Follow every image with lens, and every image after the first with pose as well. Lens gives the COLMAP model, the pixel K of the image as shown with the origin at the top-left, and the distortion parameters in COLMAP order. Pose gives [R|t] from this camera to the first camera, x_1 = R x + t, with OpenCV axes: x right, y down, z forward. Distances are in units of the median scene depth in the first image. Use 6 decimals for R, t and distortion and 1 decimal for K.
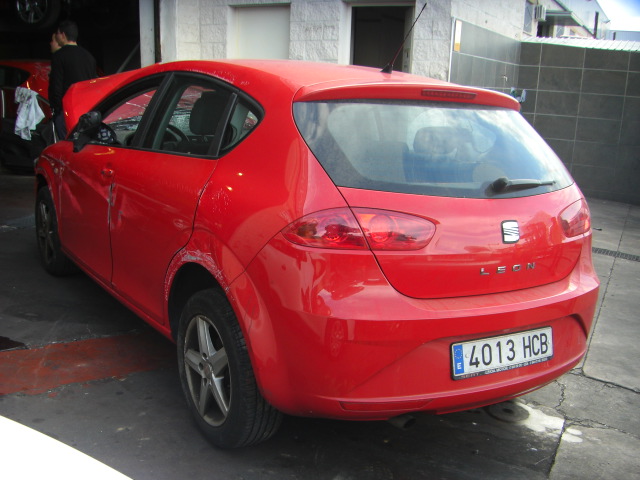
lens RADIAL K [[717.9, 0, 302.3], [0, 717.9, 316.9], [0, 0, 1]] dist [-0.158748, 0.024250]
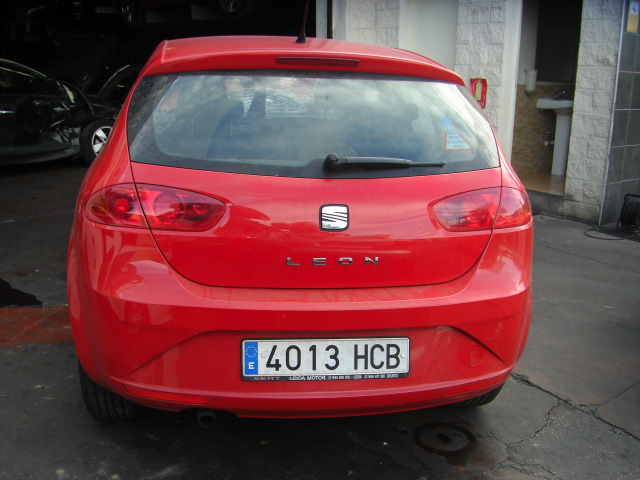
lens RADIAL K [[717.9, 0, 302.3], [0, 717.9, 316.9], [0, 0, 1]] dist [-0.158748, 0.024250]
pose [[0.919057, 0.107471, -0.379188, 0.576286], [-0.103925, 0.994136, 0.029874, -0.023279], [0.380175, 0.011951, 0.924837, 0.185948]]
